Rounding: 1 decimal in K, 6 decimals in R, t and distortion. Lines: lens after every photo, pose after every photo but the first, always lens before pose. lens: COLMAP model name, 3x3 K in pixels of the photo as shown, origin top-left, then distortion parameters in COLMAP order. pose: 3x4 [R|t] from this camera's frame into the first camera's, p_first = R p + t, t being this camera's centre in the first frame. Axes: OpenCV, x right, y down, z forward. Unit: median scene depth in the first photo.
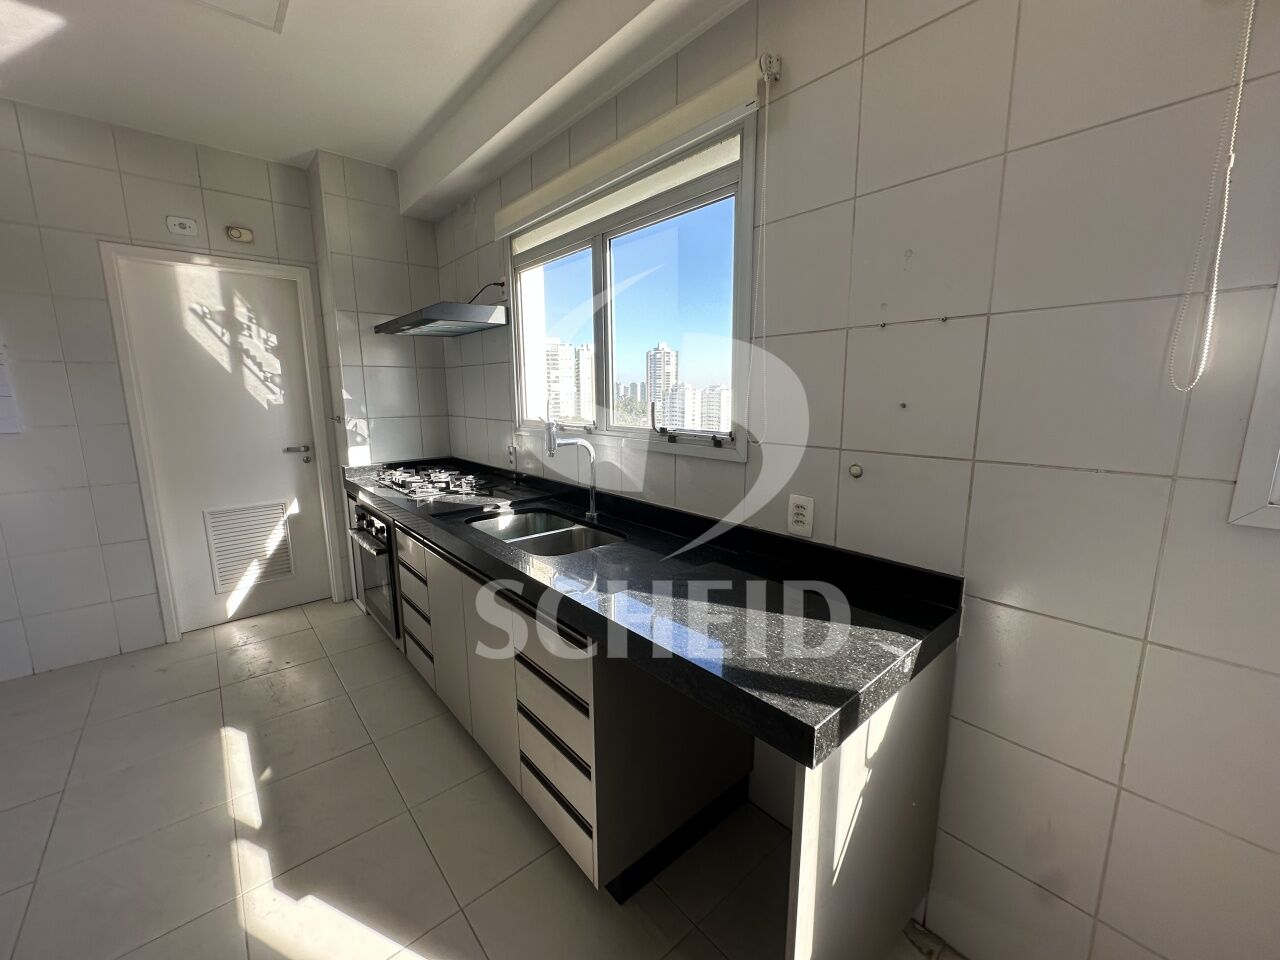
lens RADIAL K [[515.2, 0, 640.0], [0, 515.2, 480.0], [0, 0, 1]] dist [-0.002295, 0.000001]
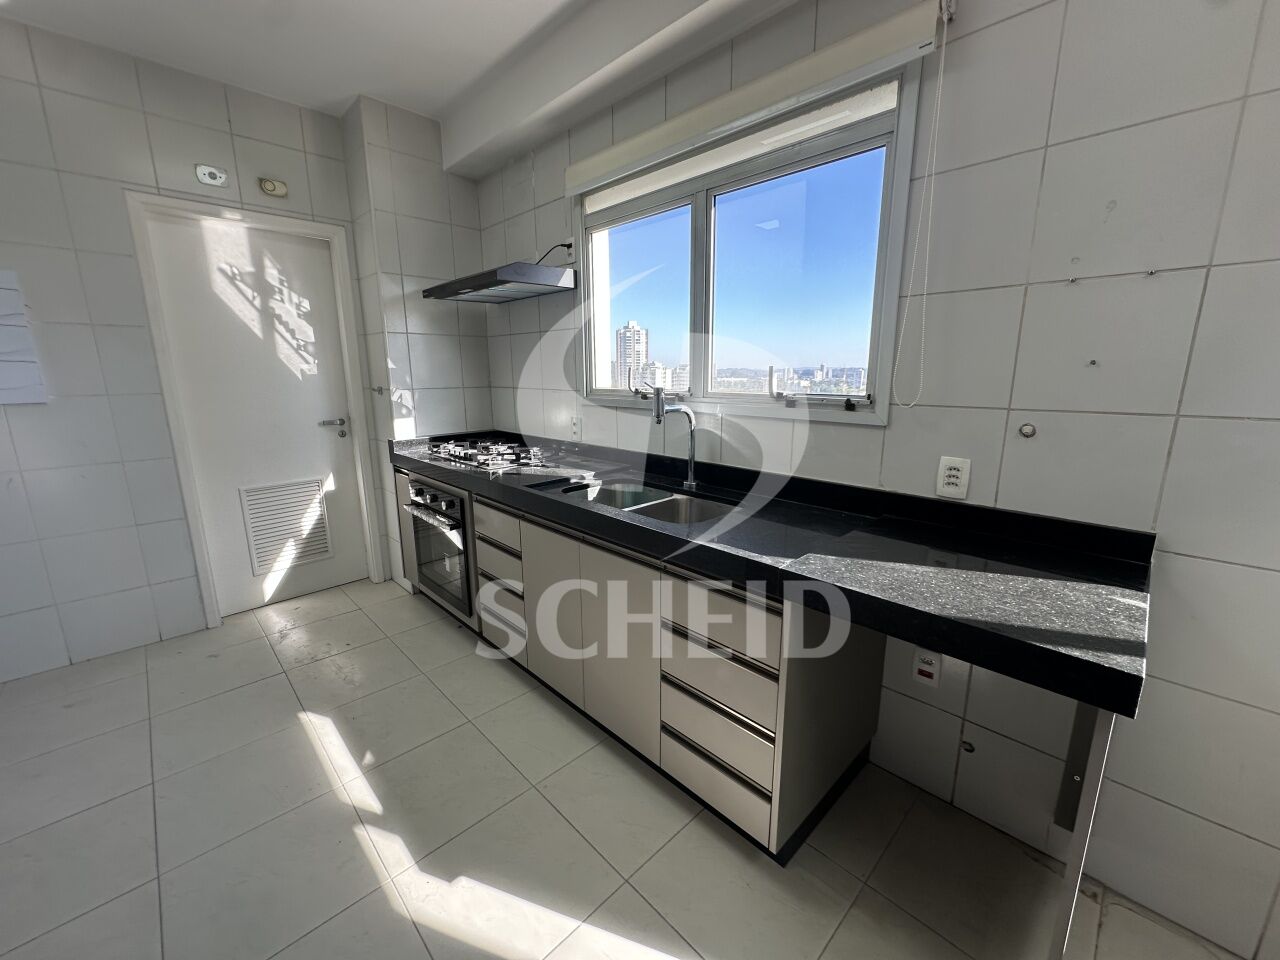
lens RADIAL K [[515.2, 0, 640.0], [0, 515.2, 480.0], [0, 0, 1]] dist [-0.002295, 0.000001]
pose [[0.998299, -0.011131, 0.057228, -0.189866], [0.008887, 0.999187, 0.039329, 0.015966], [-0.057620, -0.038753, 0.997586, 0.024550]]
